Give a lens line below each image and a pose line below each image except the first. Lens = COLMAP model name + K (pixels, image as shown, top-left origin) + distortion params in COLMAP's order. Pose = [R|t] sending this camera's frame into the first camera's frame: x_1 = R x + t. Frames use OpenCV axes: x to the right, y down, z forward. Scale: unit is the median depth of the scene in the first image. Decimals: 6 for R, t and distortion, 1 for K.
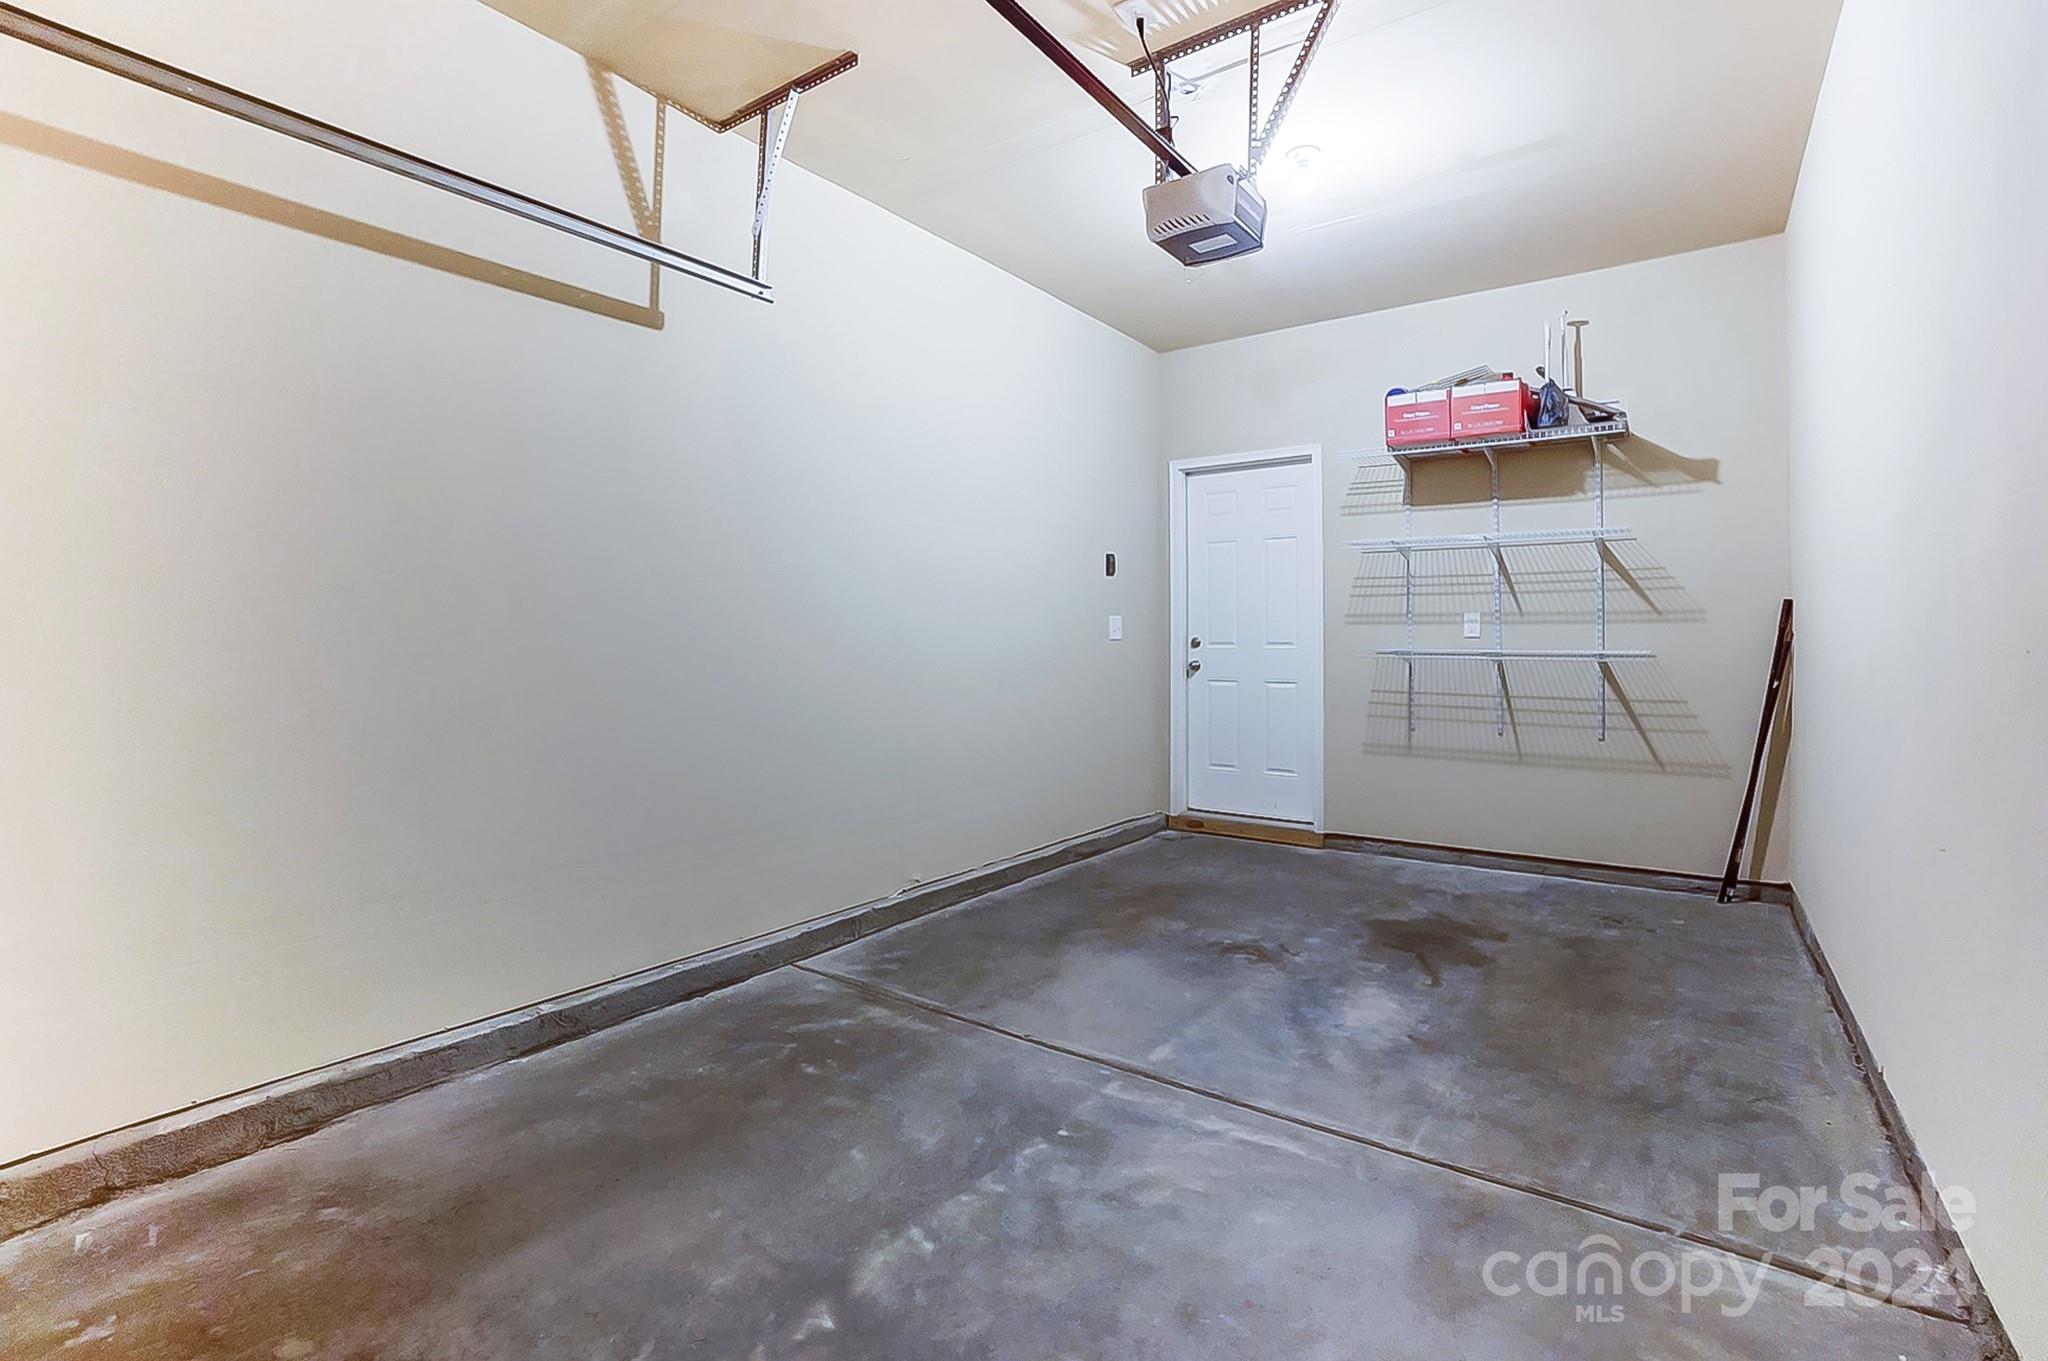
lens RADIAL K [[928.0, 0, 1014.5], [0, 928.0, 662.0], [0, 0, 1]] dist [-0.052976, 0.017218]
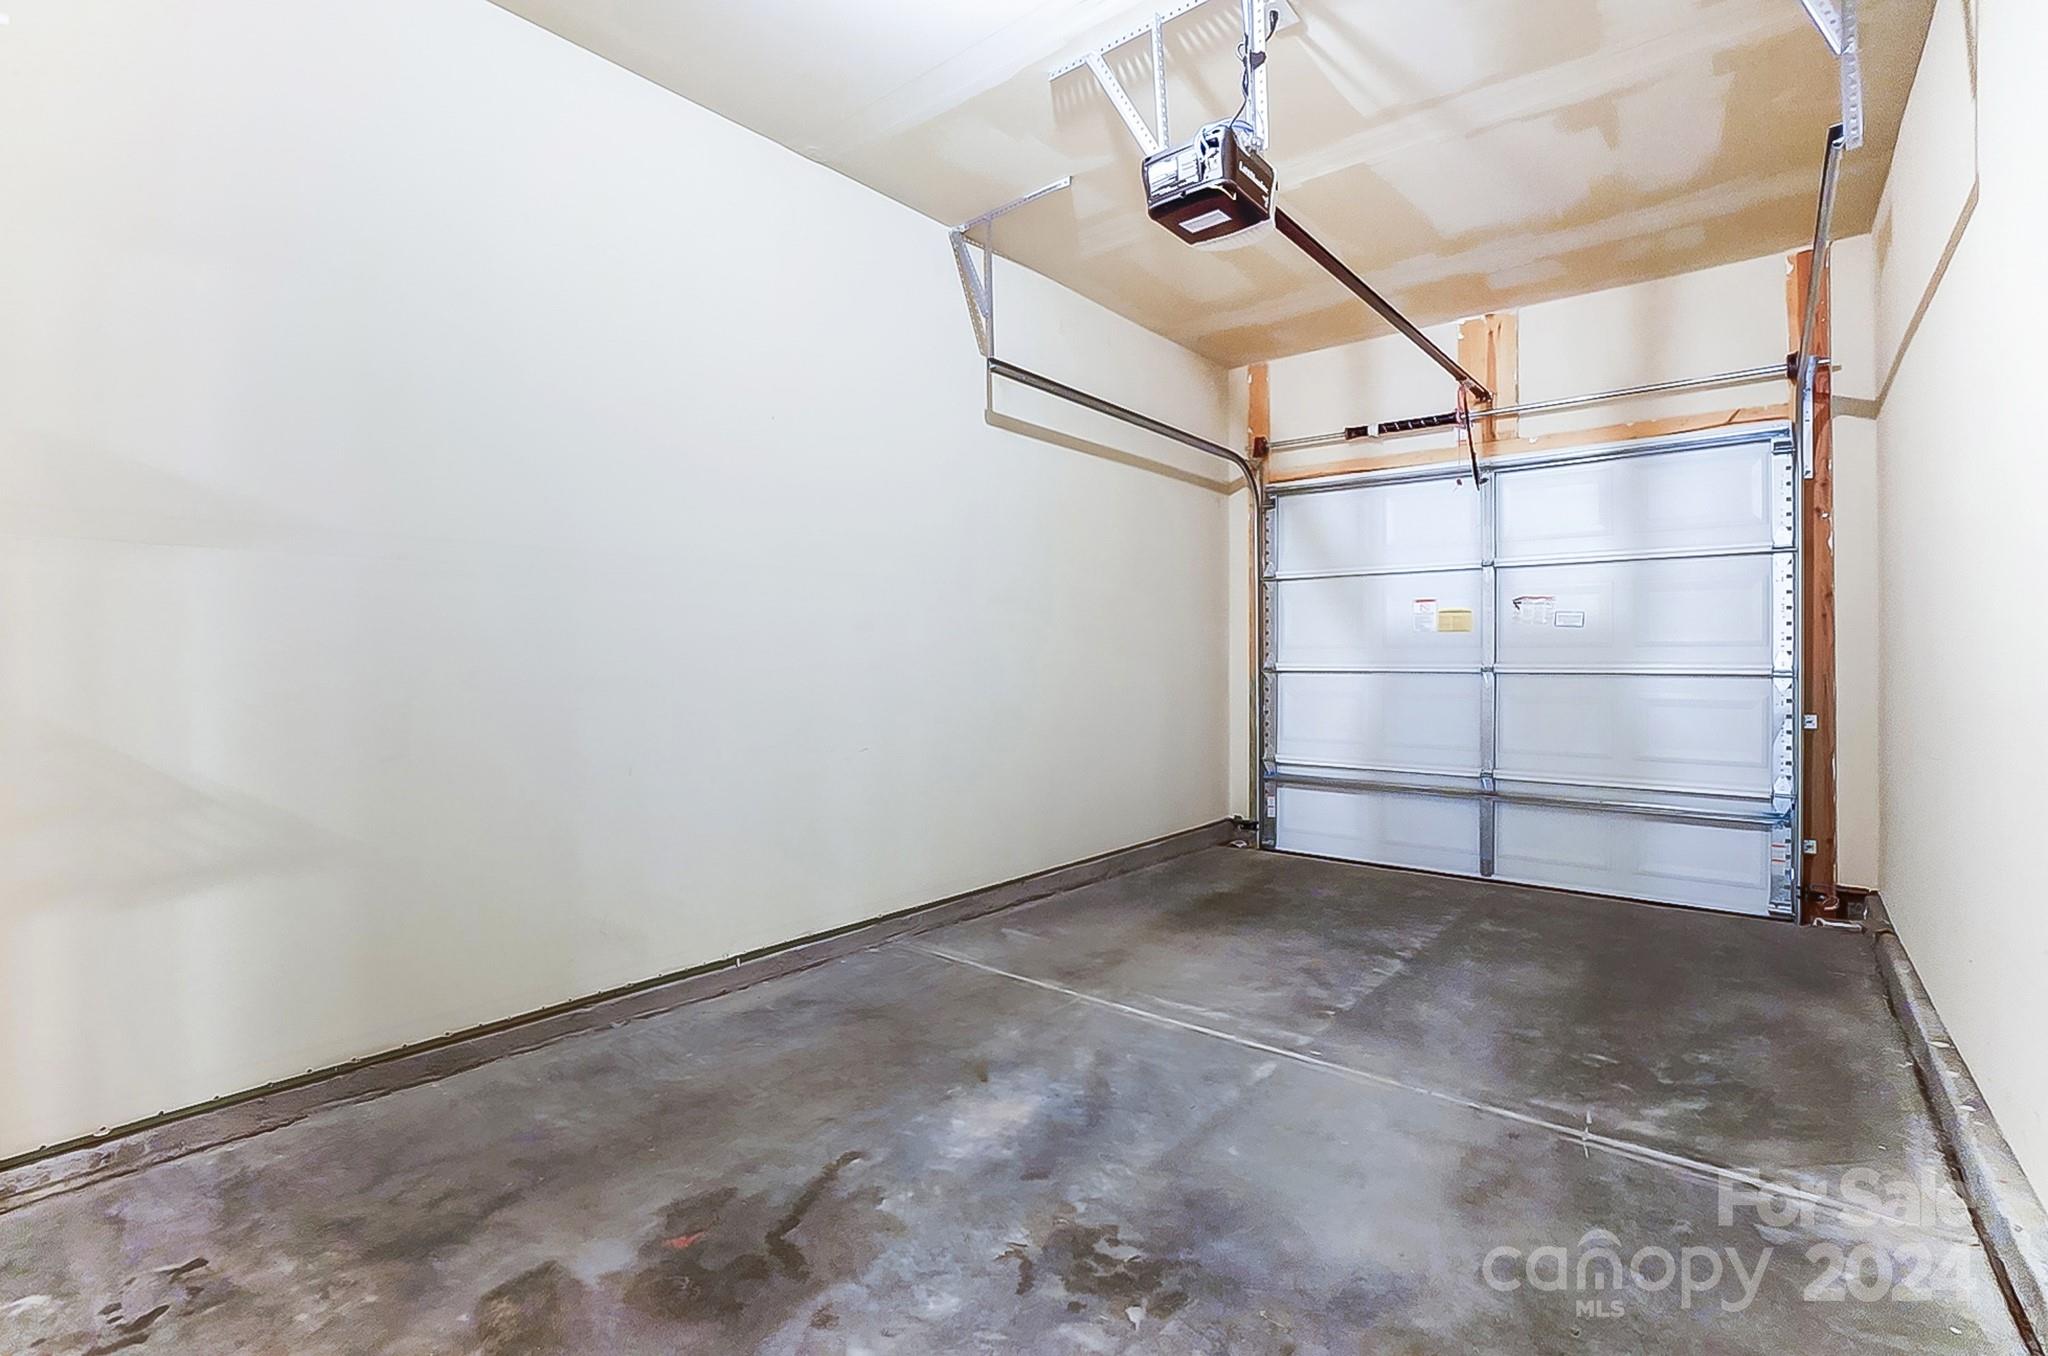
lens RADIAL K [[928.0, 0, 1014.5], [0, 928.0, 659.5], [0, 0, 1]] dist [-0.052976, 0.017218]
pose [[-0.998263, -0.004278, 0.058764, 0.374908], [-0.003084, 0.999788, 0.020380, -0.024847], [-0.058839, 0.020163, -0.998064, 2.012896]]
